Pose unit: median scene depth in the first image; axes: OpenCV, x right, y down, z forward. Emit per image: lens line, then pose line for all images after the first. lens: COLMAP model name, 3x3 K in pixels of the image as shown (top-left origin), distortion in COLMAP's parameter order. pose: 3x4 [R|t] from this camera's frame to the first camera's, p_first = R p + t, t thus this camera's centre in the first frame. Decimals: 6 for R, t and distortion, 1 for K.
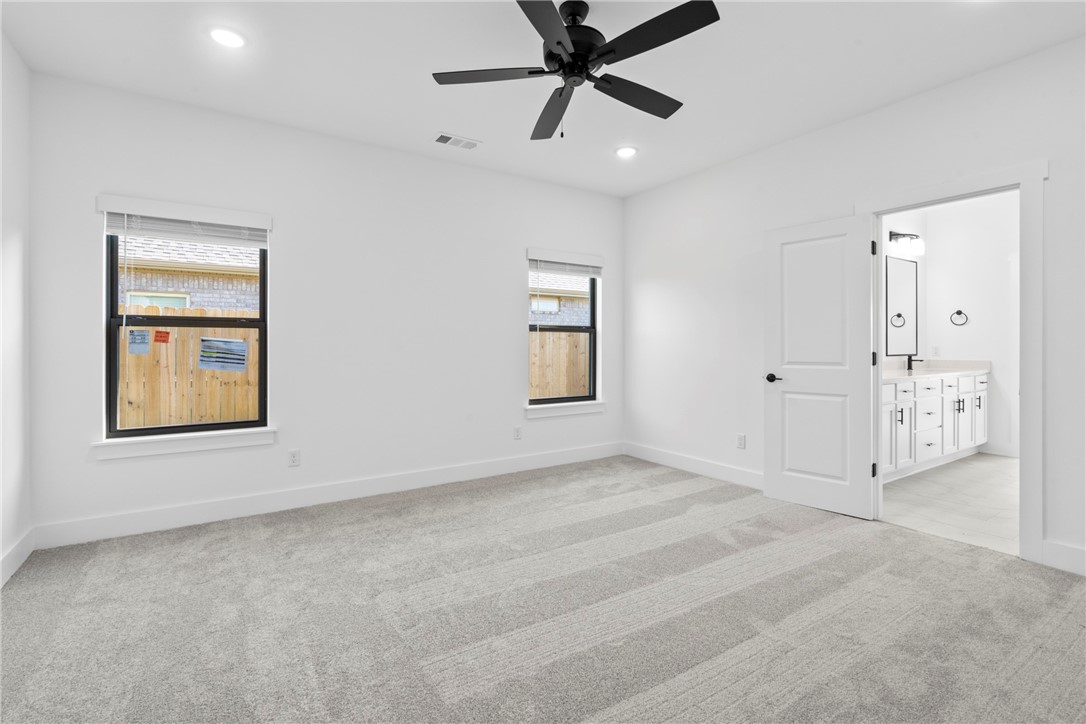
lens RADIAL K [[498.2, 0, 545.4], [0, 498.2, 349.6], [0, 0, 1]] dist [0.005920, -0.000034]
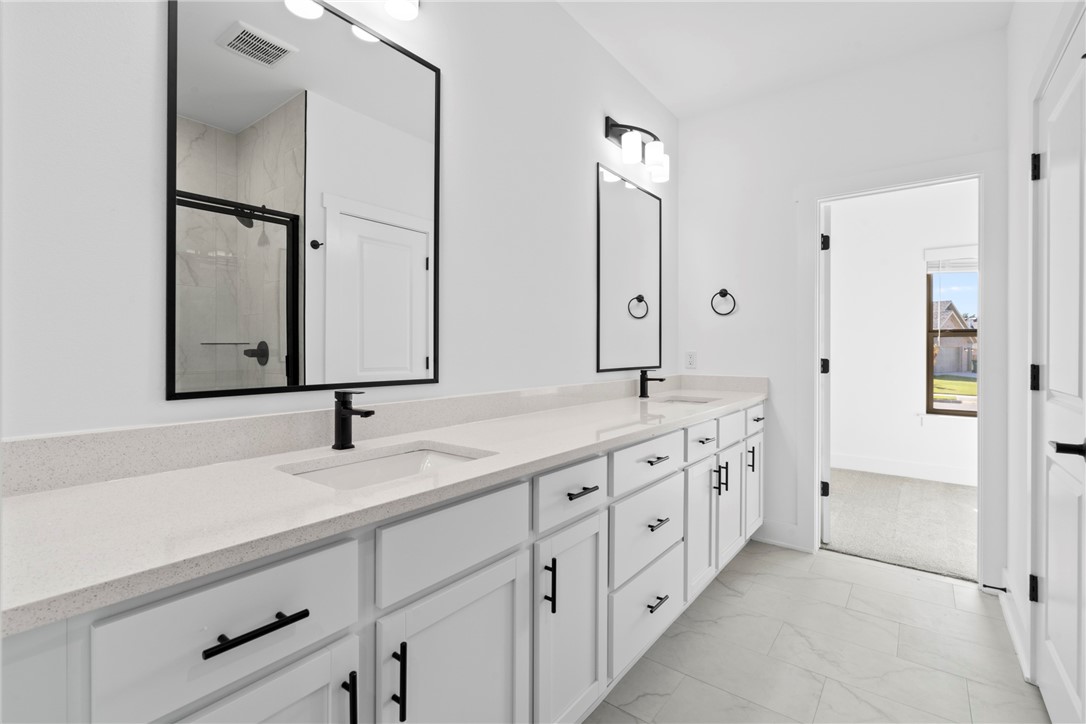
lens RADIAL K [[498.2, 0, 545.4], [0, 498.2, 349.6], [0, 0, 1]] dist [0.005920, -0.000034]
pose [[0.945923, 0.007631, 0.324301, 0.506284], [-0.005811, 0.999961, -0.006579, -0.005317], [-0.324339, 0.004339, 0.945931, 0.593266]]
